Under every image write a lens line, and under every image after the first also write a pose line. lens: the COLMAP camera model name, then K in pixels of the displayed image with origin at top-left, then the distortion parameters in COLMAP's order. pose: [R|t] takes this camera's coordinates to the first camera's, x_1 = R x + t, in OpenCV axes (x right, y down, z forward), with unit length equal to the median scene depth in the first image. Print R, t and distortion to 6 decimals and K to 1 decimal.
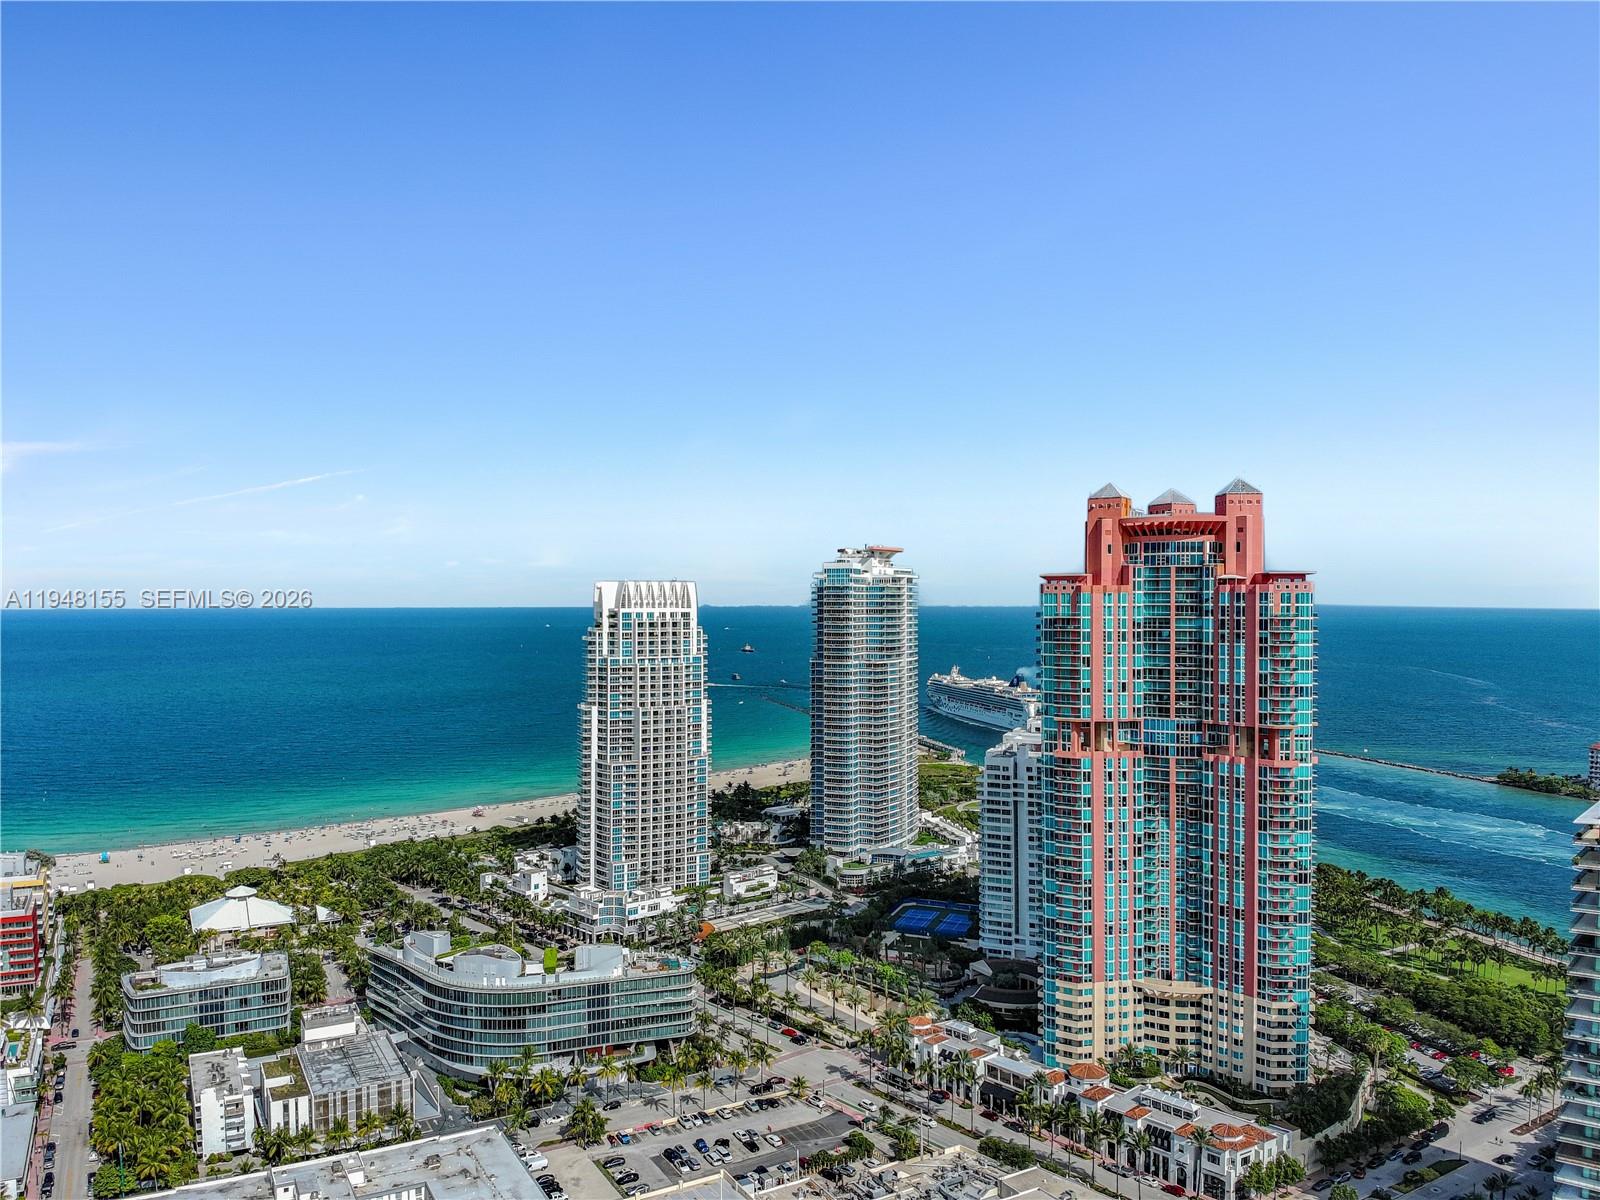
lens RADIAL K [[1120.1, 0, 801.5], [0, 1120.1, 579.3], [0, 0, 1]] dist [0.101487, -0.201958]
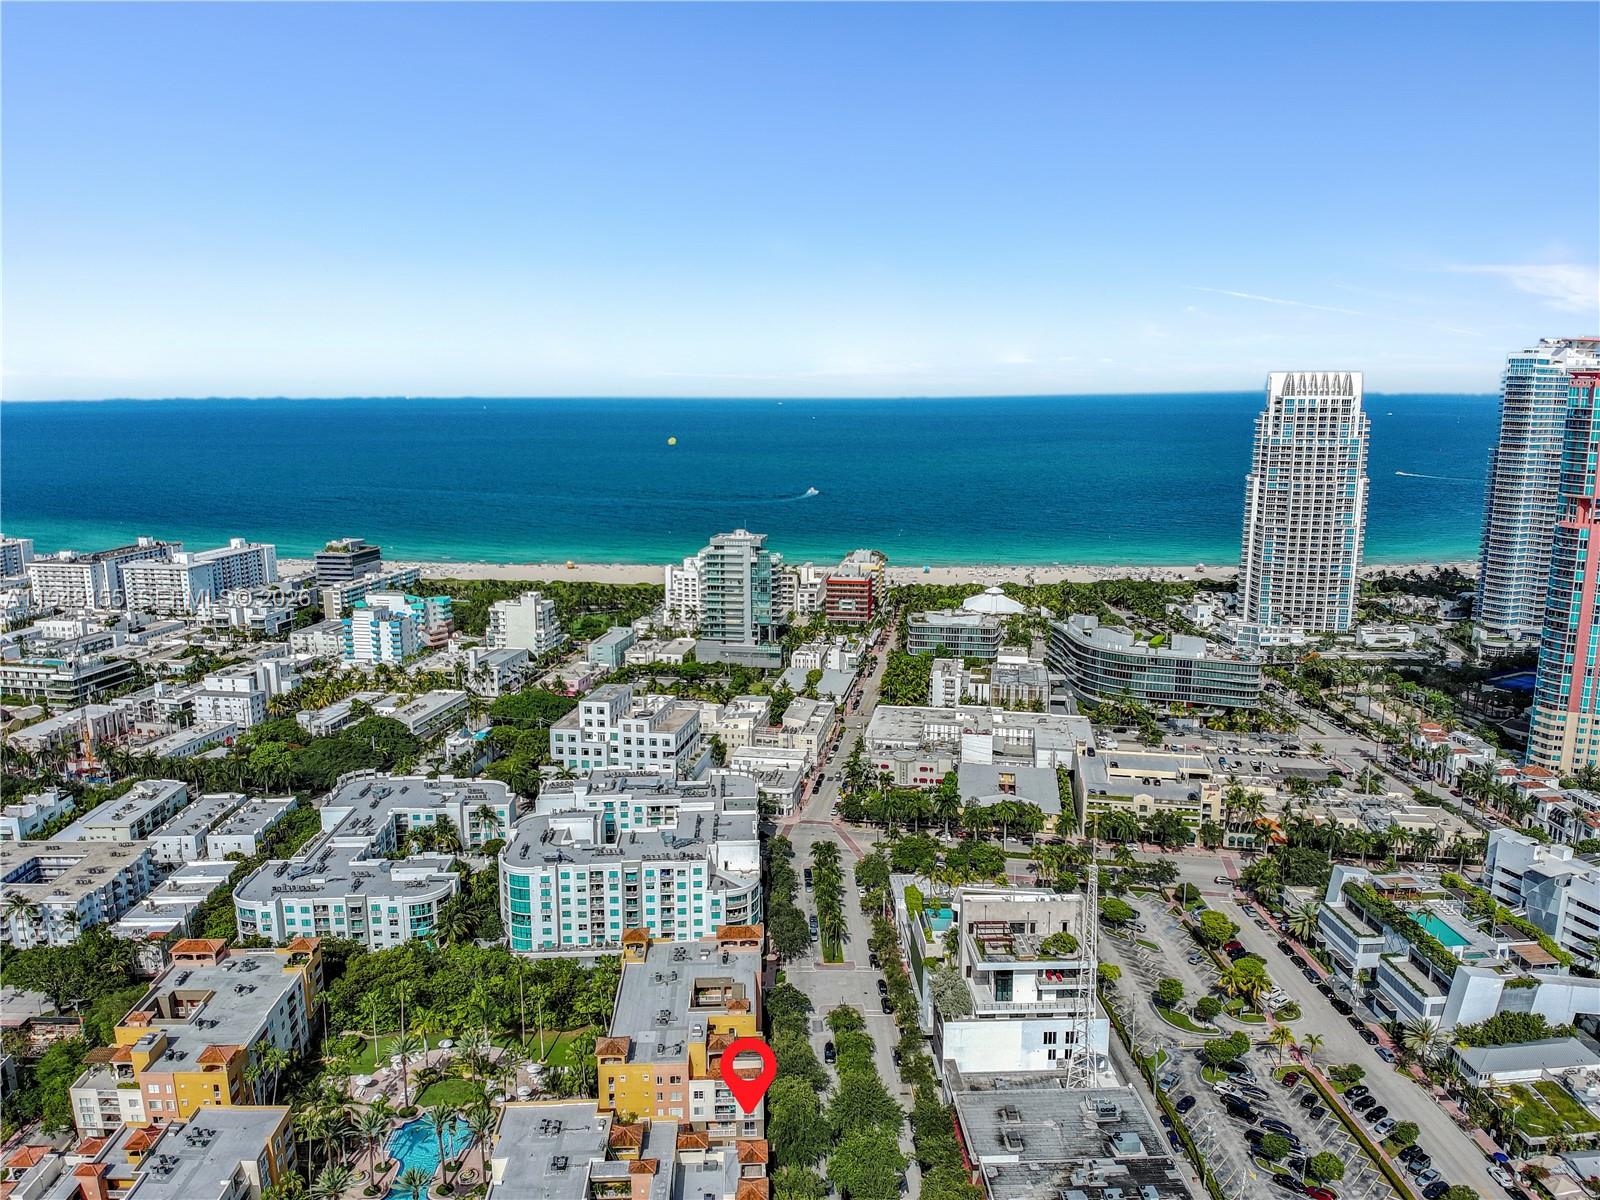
lens RADIAL K [[1120.1, 0, 801.5], [0, 1120.1, 579.3], [0, 0, 1]] dist [0.101487, -0.201958]
pose [[0.764151, 0.108636, -0.635823, 0.229305], [0.010446, 0.983502, 0.180595, -0.004636], [0.644952, -0.144644, 0.750410, -0.244655]]
